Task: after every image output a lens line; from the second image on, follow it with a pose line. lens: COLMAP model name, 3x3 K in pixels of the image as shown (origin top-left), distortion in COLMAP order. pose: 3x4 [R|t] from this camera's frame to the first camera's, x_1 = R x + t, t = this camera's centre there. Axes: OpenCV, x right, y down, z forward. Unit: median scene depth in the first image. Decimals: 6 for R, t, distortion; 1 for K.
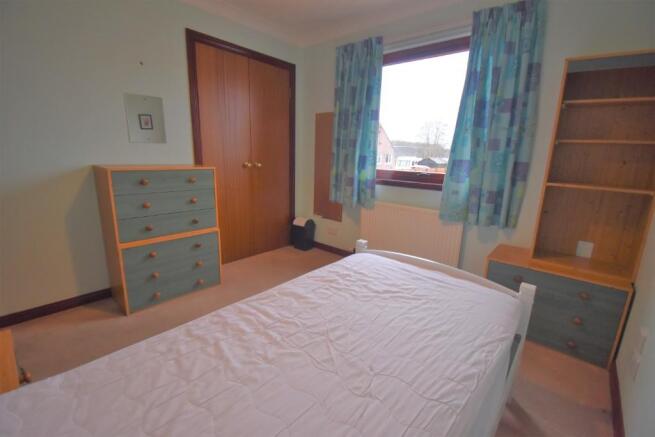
lens RADIAL K [[284.3, 0, 327.5], [0, 284.3, 218.5], [0, 0, 1]] dist [0.002486, -0.010734]
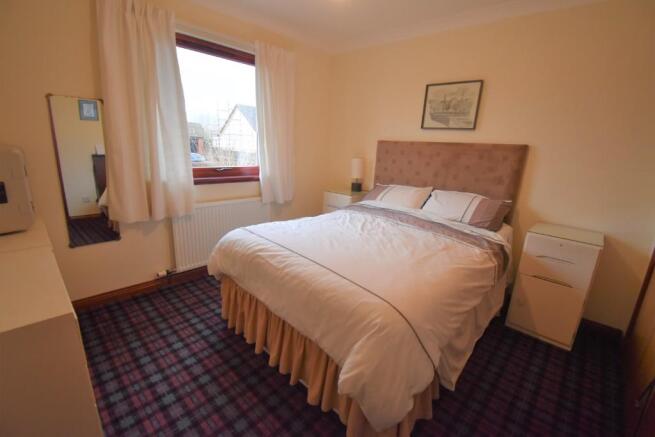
lens RADIAL K [[284.3, 0, 327.5], [0, 284.3, 218.5], [0, 0, 1]] dist [0.002486, -0.010734]
pose [[0.042212, -0.266905, 0.962798, -0.915482], [0.175584, 0.950641, 0.255837, -0.232606], [-0.983559, 0.158252, 0.086992, 0.711026]]
